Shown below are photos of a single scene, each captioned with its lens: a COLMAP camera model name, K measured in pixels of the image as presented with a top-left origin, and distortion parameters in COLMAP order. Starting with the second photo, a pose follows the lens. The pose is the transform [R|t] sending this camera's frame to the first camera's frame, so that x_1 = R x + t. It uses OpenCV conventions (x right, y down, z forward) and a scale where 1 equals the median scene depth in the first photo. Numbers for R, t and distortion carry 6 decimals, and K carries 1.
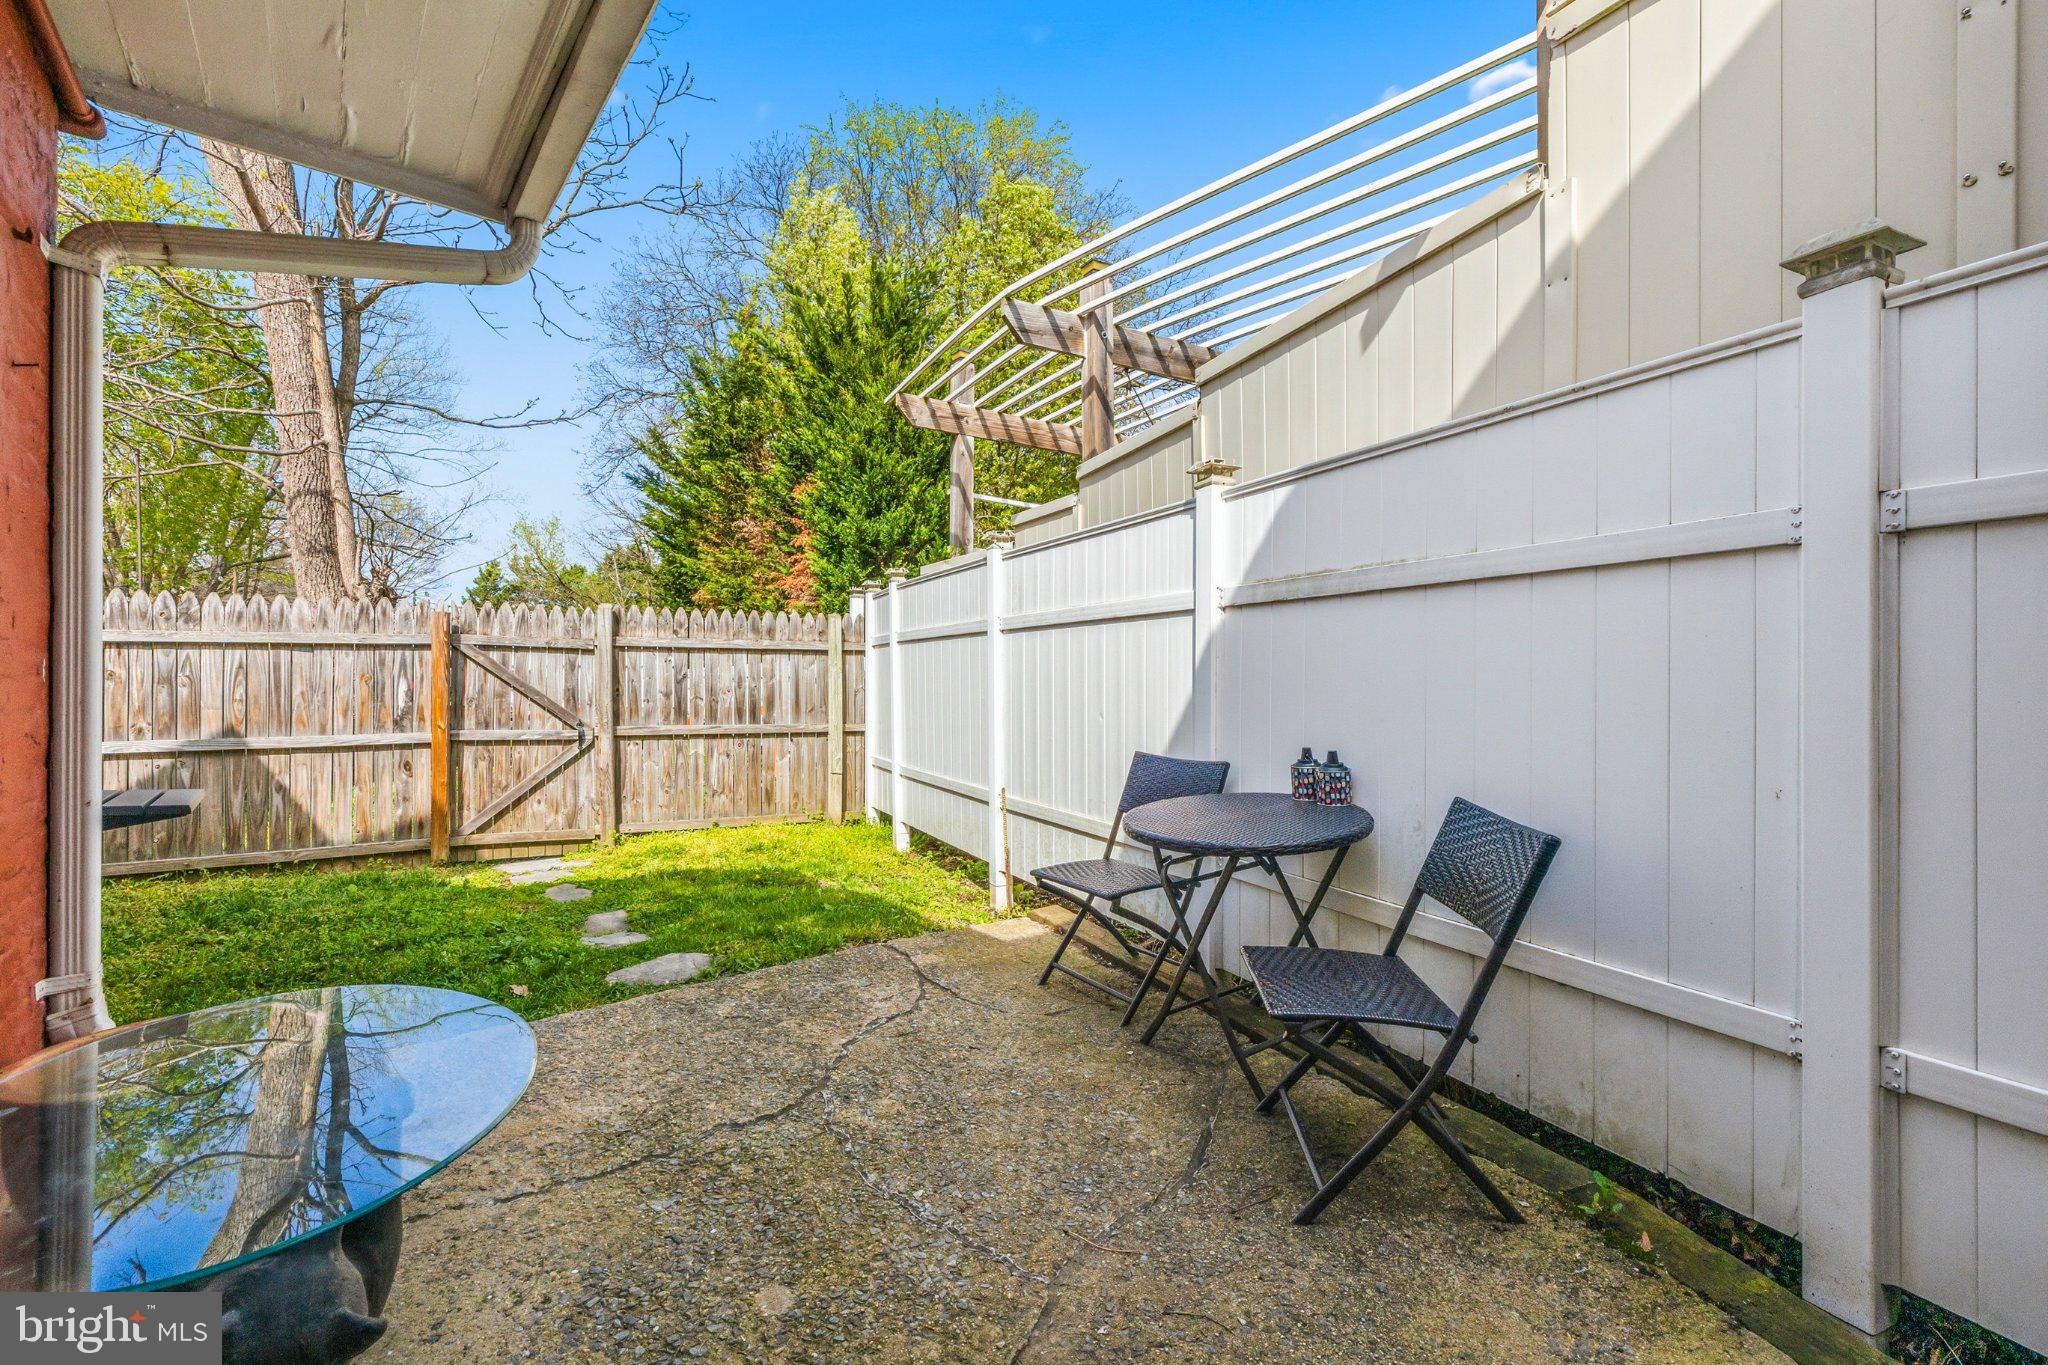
lens RADIAL K [[872.9, 0, 1024.0], [0, 872.9, 682.5], [0, 0, 1]] dist [-0.000193, 0.000088]
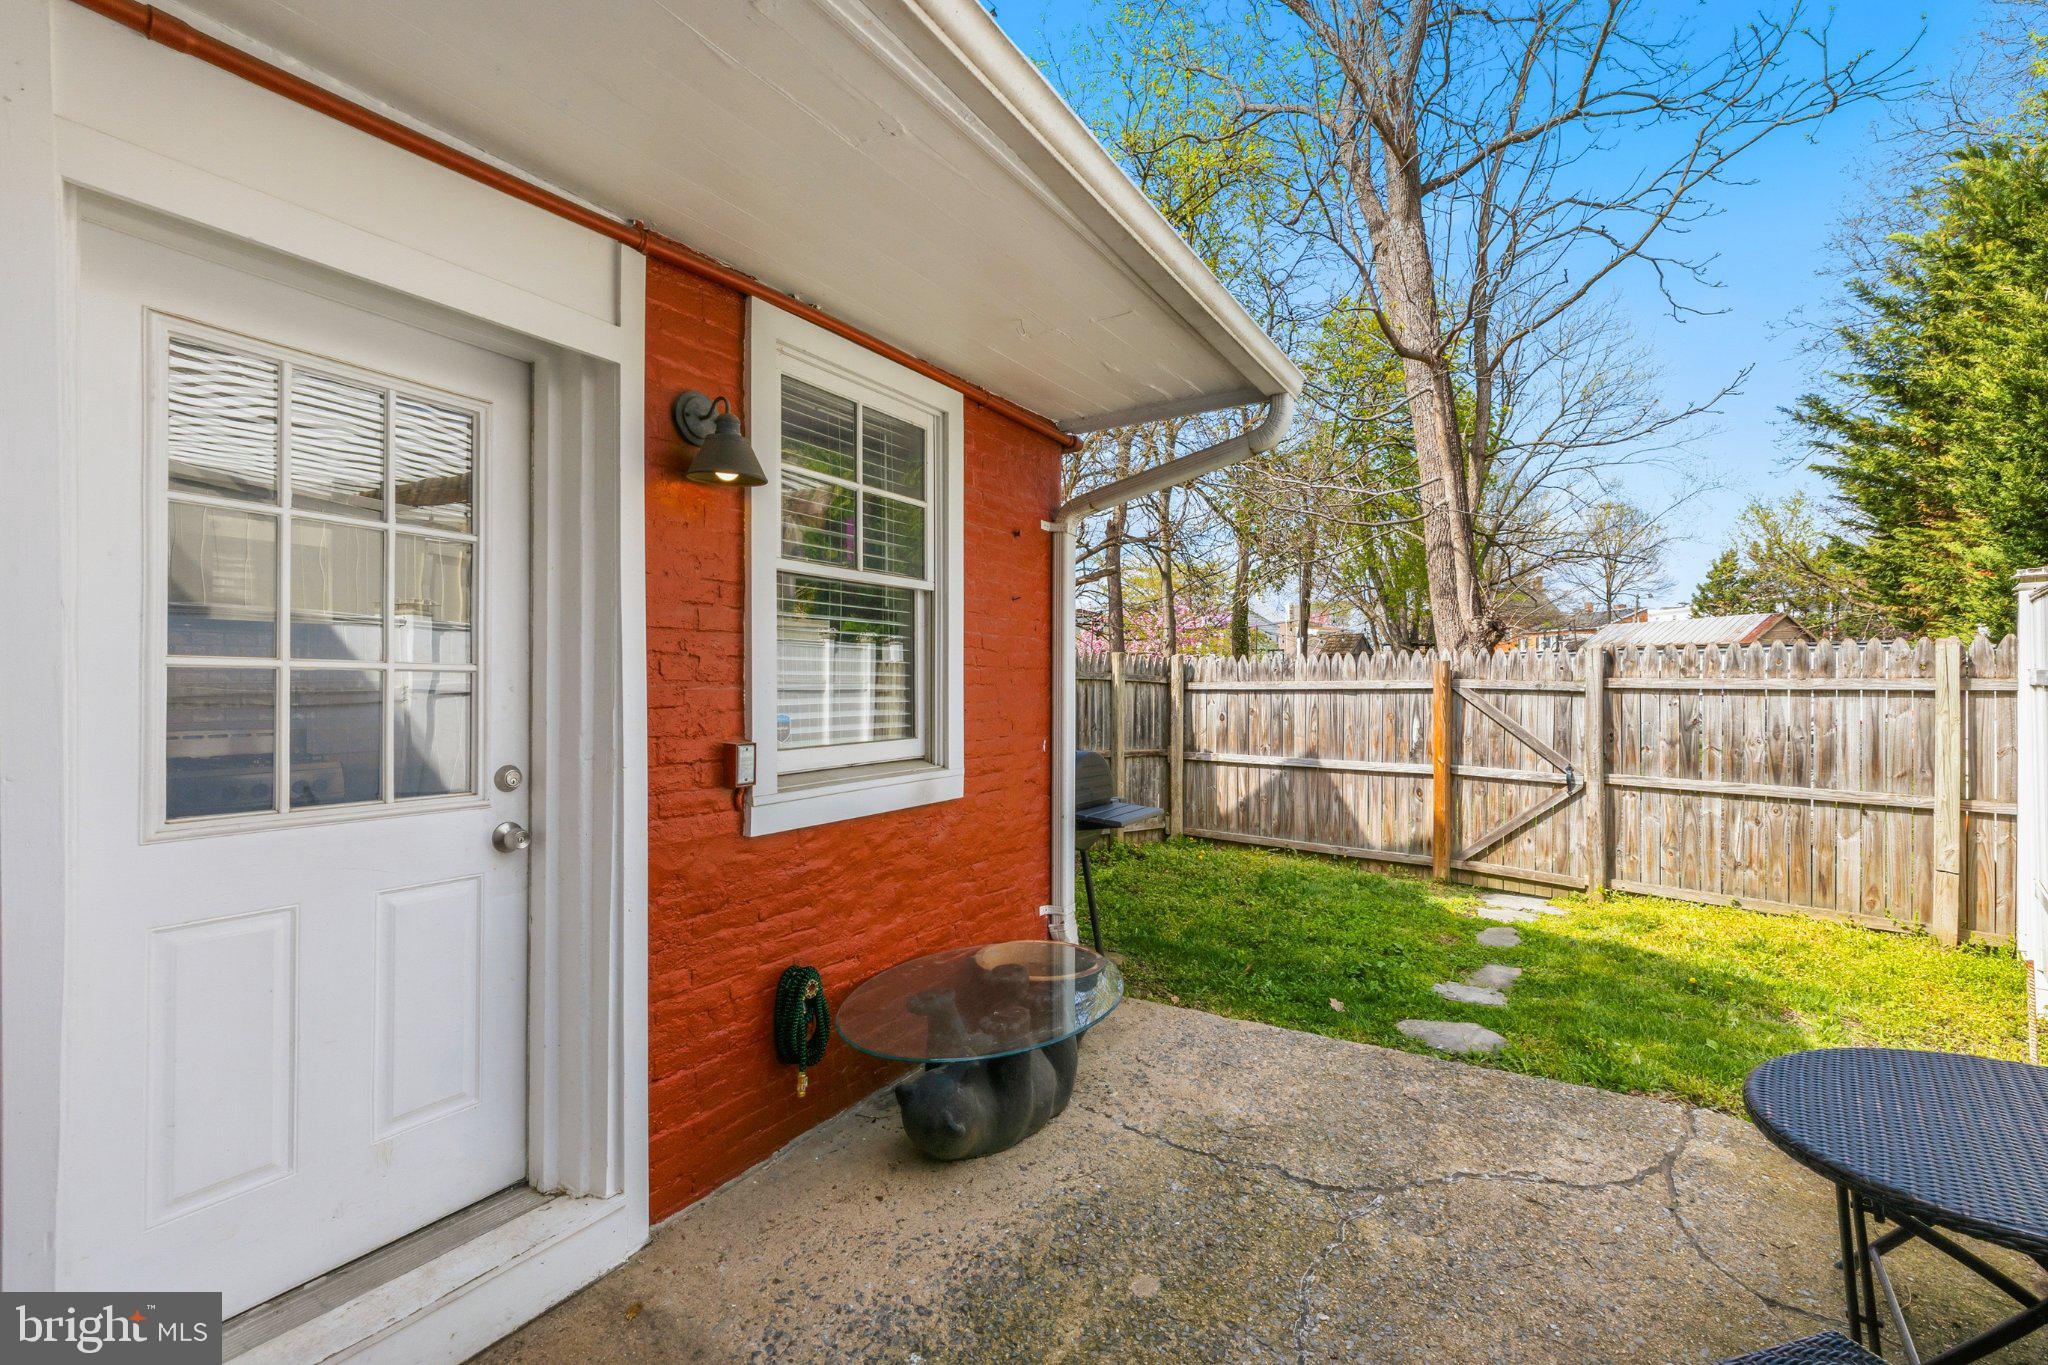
lens RADIAL K [[883.6, 0, 1024.0], [0, 883.6, 682.5], [0, 0, 1]] dist [0.002125, 0.000257]
pose [[0.329984, 0.001748, -0.943985, 0.230502], [-0.000727, 0.999998, 0.001597, -0.050980], [0.943986, 0.000159, 0.329985, 0.098971]]
